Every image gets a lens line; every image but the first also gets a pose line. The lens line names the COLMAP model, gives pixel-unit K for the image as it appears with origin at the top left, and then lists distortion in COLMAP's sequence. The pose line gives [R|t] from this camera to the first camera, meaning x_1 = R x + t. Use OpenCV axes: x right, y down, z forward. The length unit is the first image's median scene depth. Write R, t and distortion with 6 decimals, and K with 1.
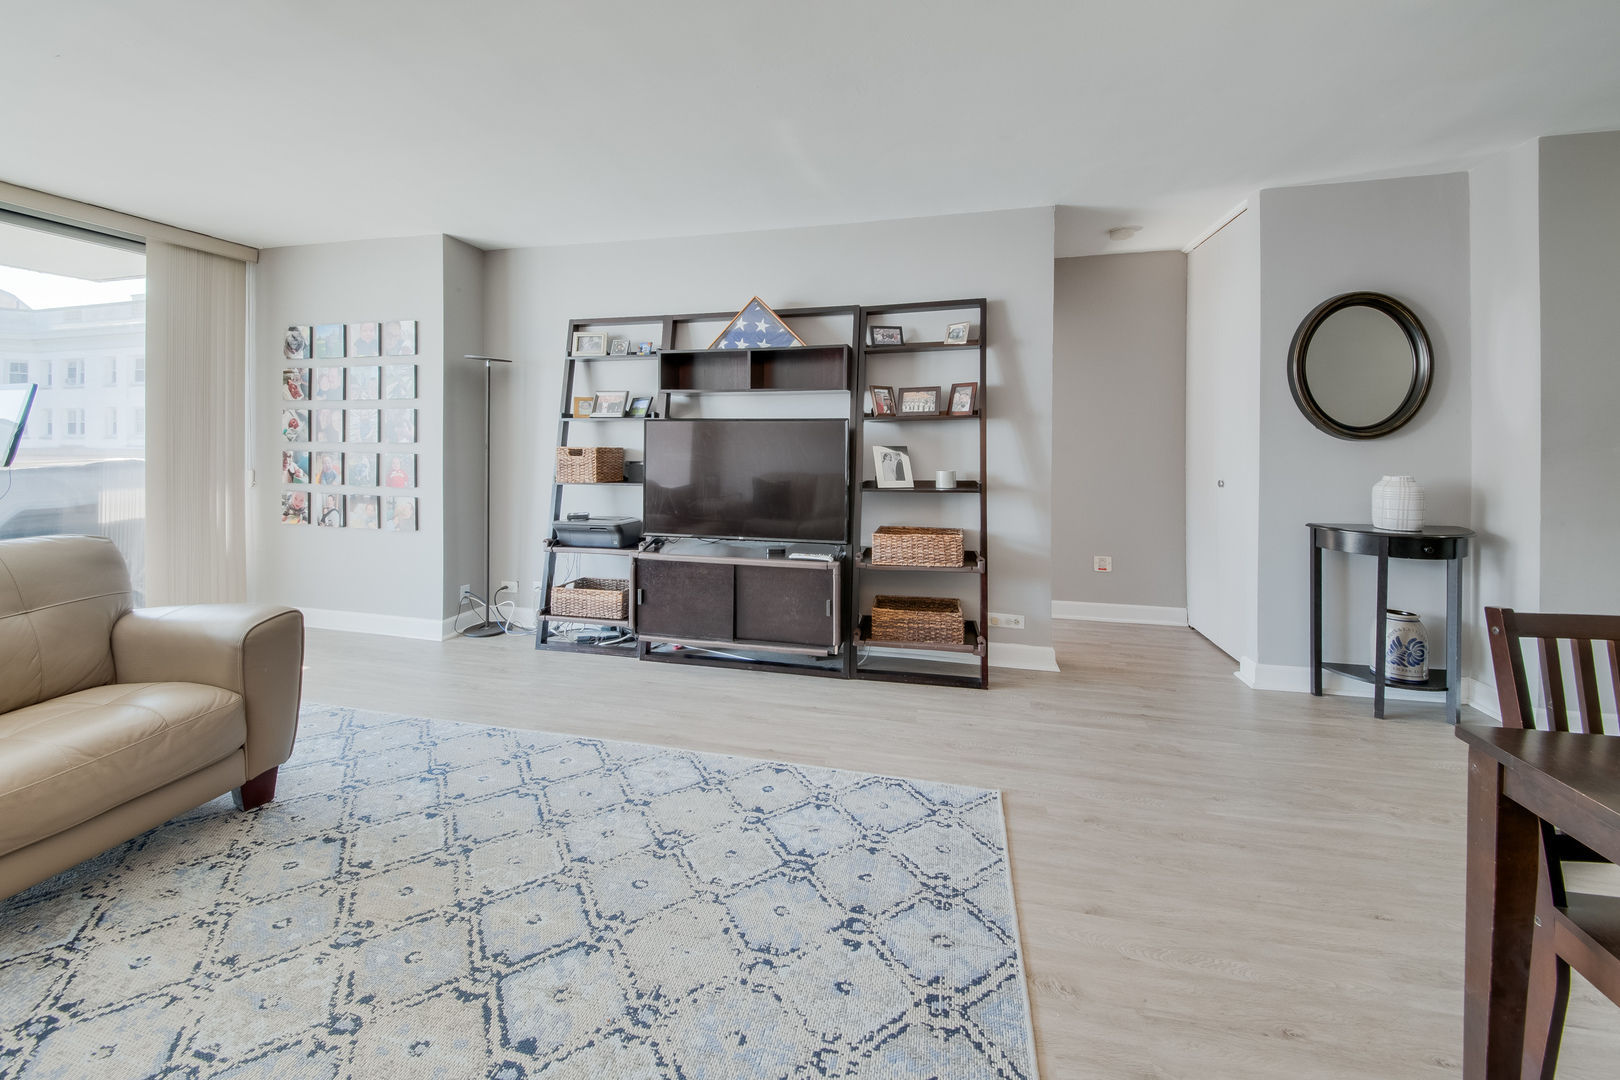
lens RADIAL K [[589.0, 0, 804.0], [0, 589.0, 444.6], [0, 0, 1]] dist [-0.000772, -0.004120]
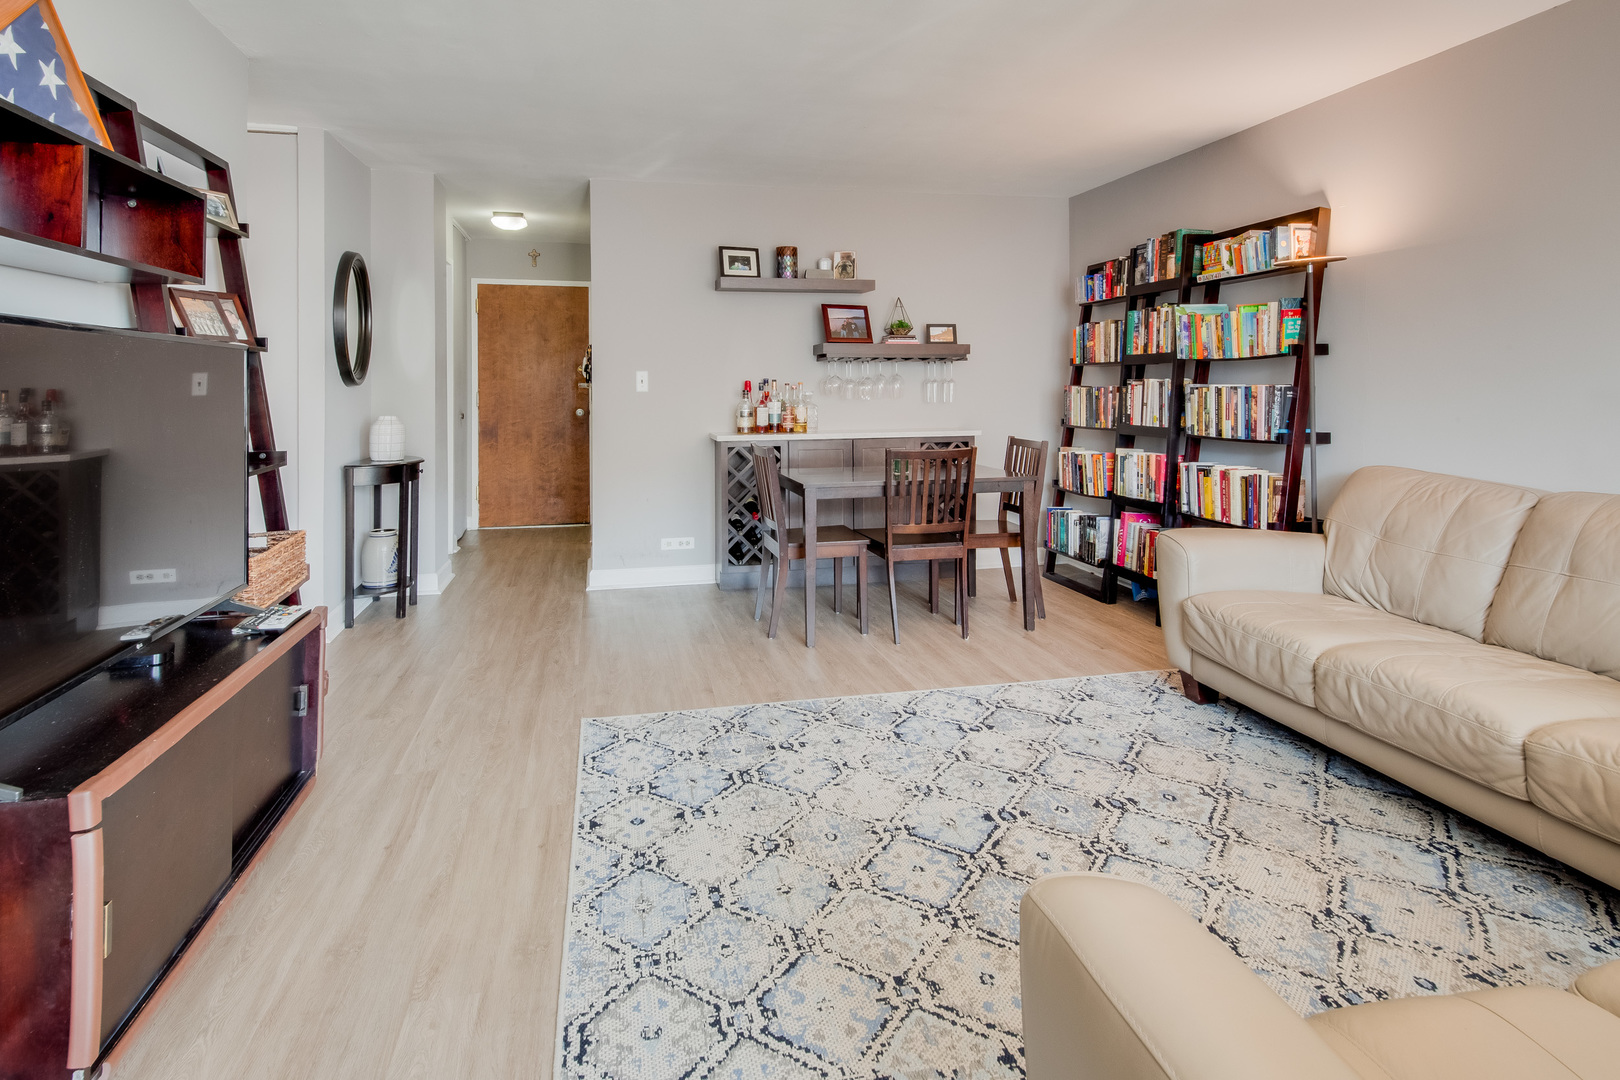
lens RADIAL K [[894.6, 0, 842.2], [0, 894.6, 383.6], [0, 0, 1]] dist [0.021199, -0.002183]
pose [[-0.482307, 0.008627, 0.875960, -1.564992], [0.012004, 0.999923, -0.003238, 0.003841], [-0.875920, 0.008953, -0.482374, 1.665272]]
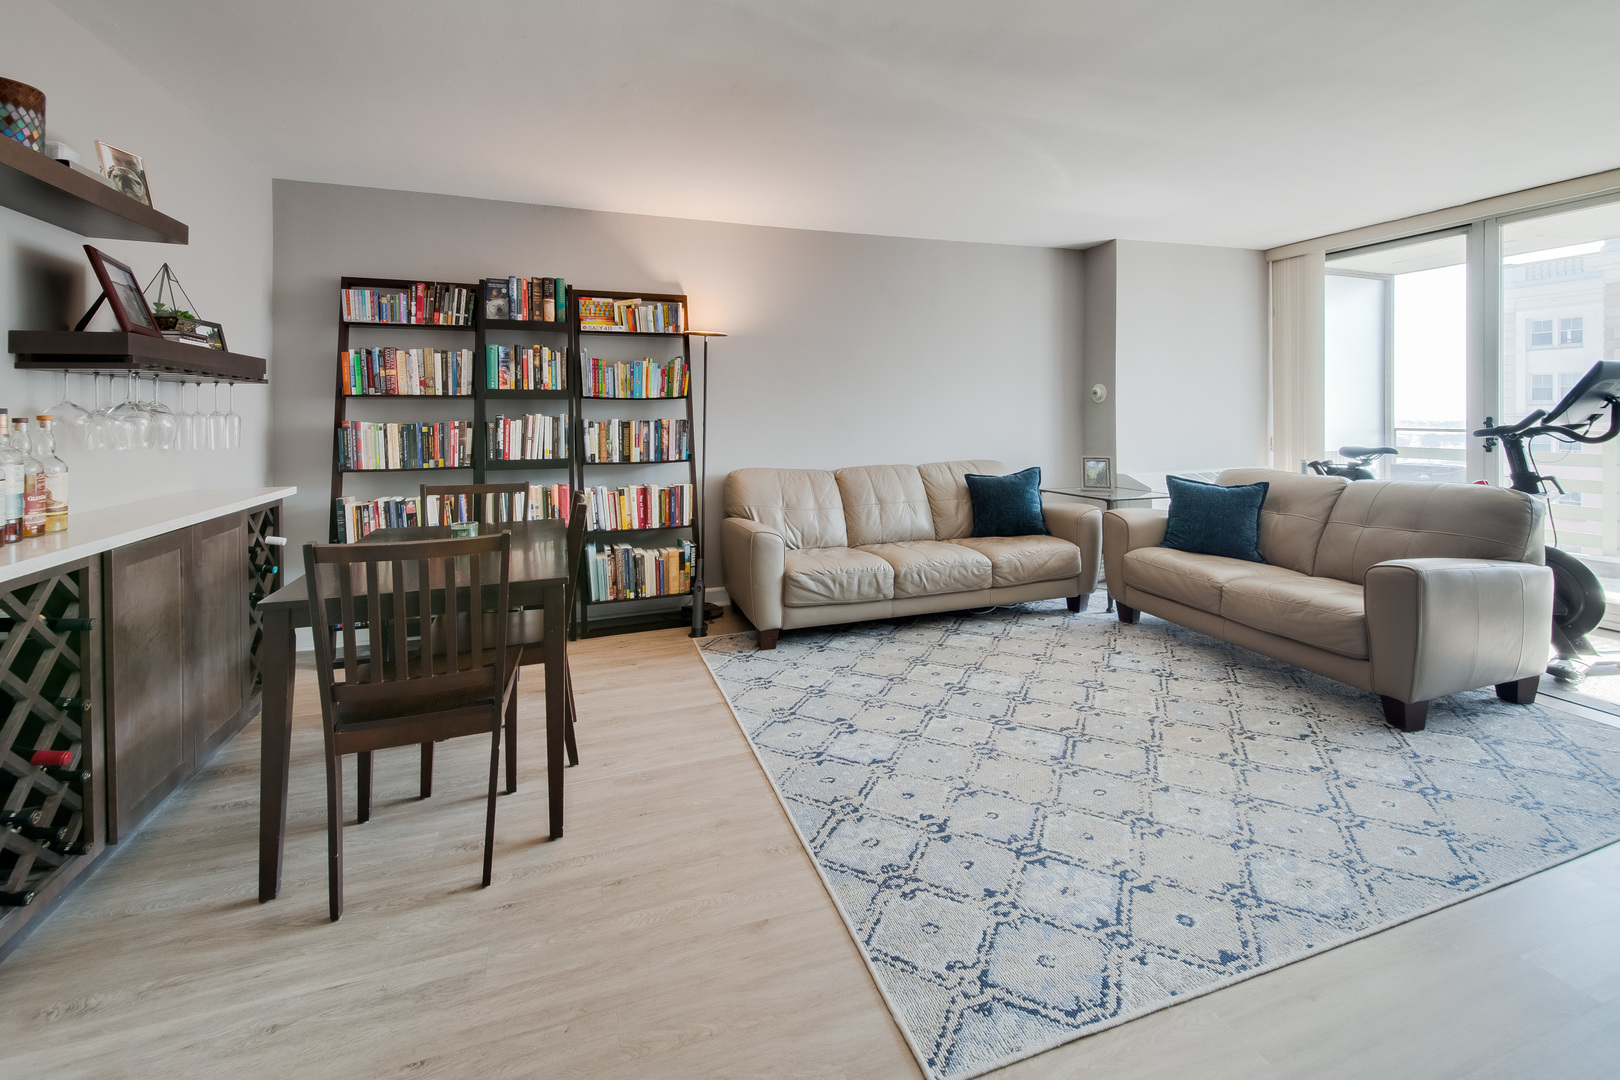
lens RADIAL K [[650.6, 0, 796.7], [0, 650.6, 433.5], [0, 0, 1]] dist [0.018404, -0.005725]
pose [[-0.844425, 0.024589, -0.535110, 0.902683], [0.004731, 0.999249, 0.038450, -0.022657], [0.535653, 0.029936, -0.843907, 1.732689]]
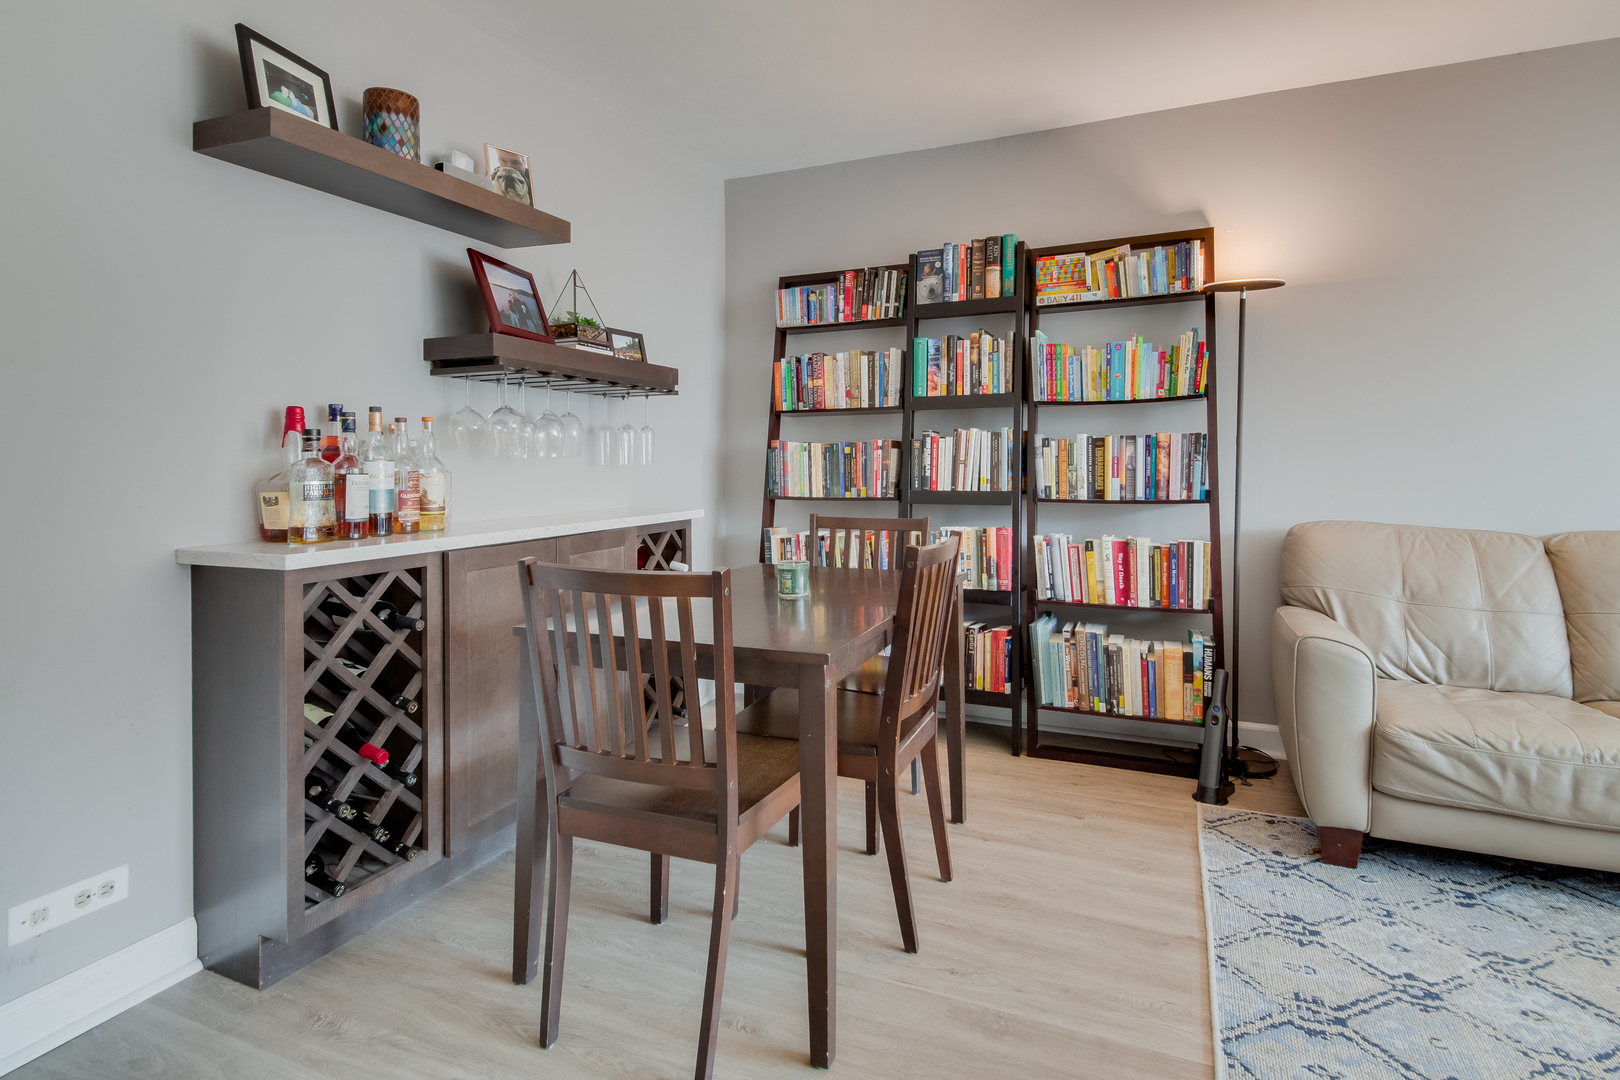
lens RADIAL K [[827.5, 0, 824.4], [0, 827.5, 473.8], [0, 0, 1]] dist [0.033434, -0.017149]
pose [[-0.986958, 0.008844, 0.160735, 0.497439], [0.012353, 0.999706, 0.020846, 0.055959], [-0.160504, 0.022560, -0.986777, 1.448937]]
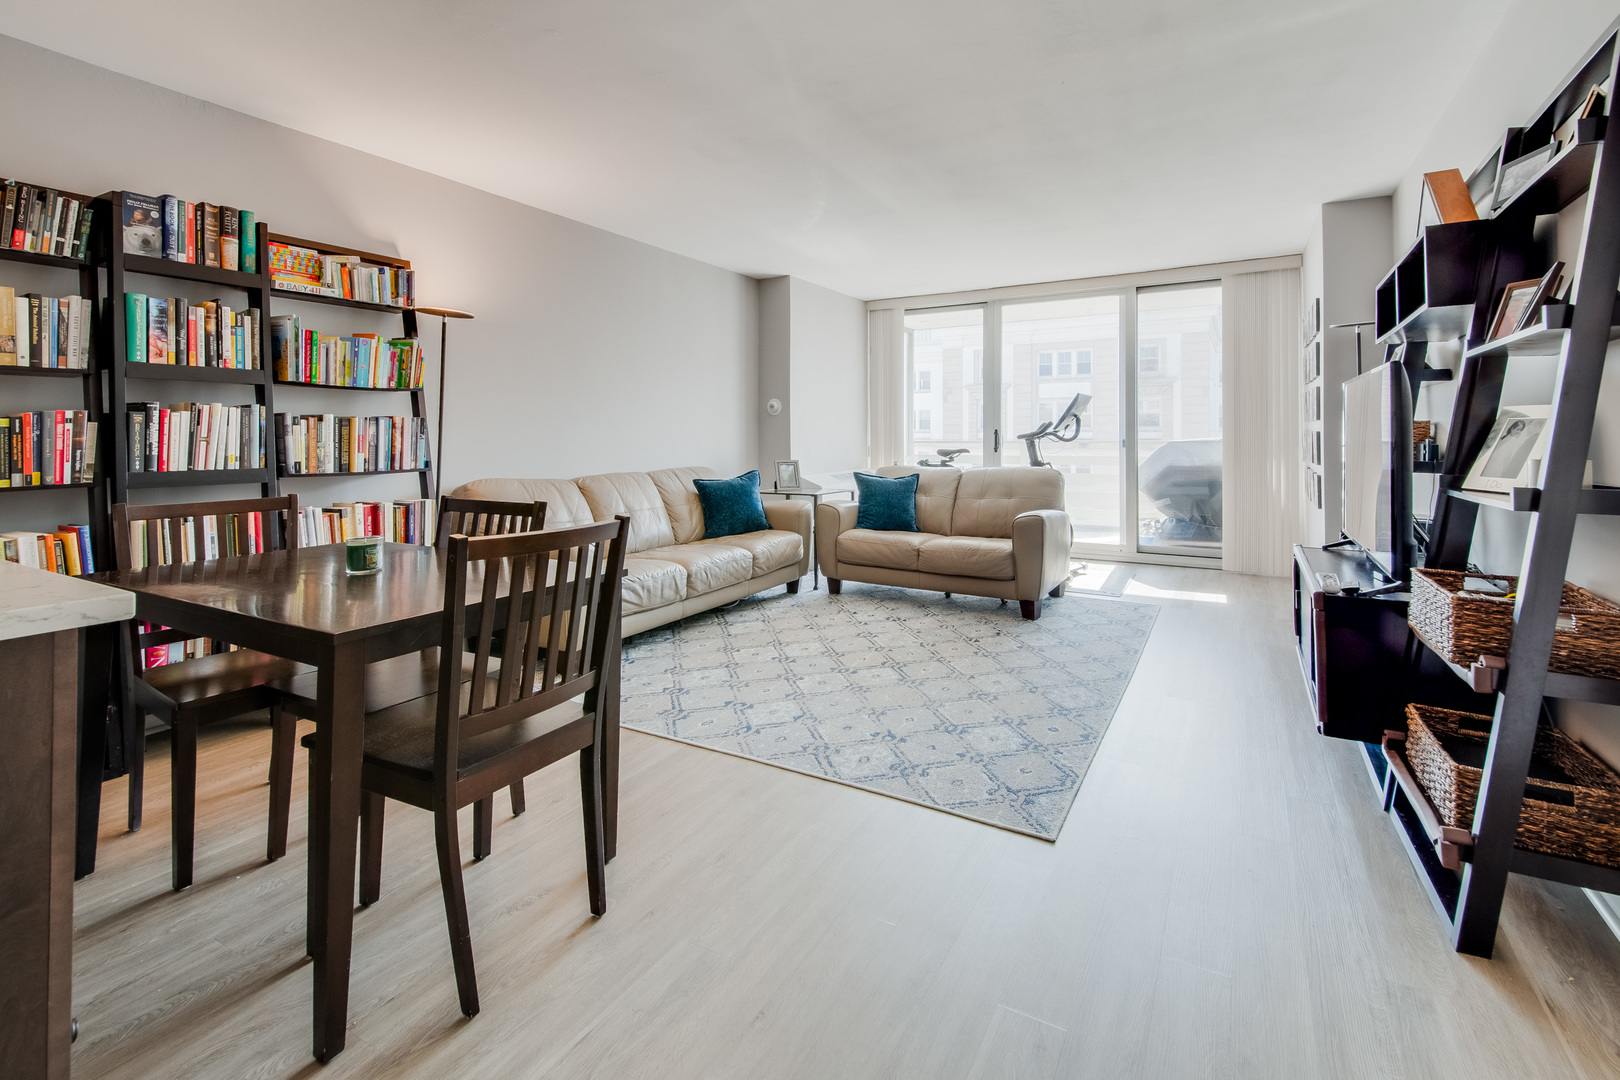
lens RADIAL K [[719.6, 0, 807.6], [0, 719.6, 437.4], [0, 0, 1]] dist [0.020648, -0.006468]
pose [[-0.287715, 0.003674, -0.957709, 1.664302], [-0.003017, 0.999984, 0.004742, 0.057100], [0.957711, 0.004253, -0.287700, 1.180024]]
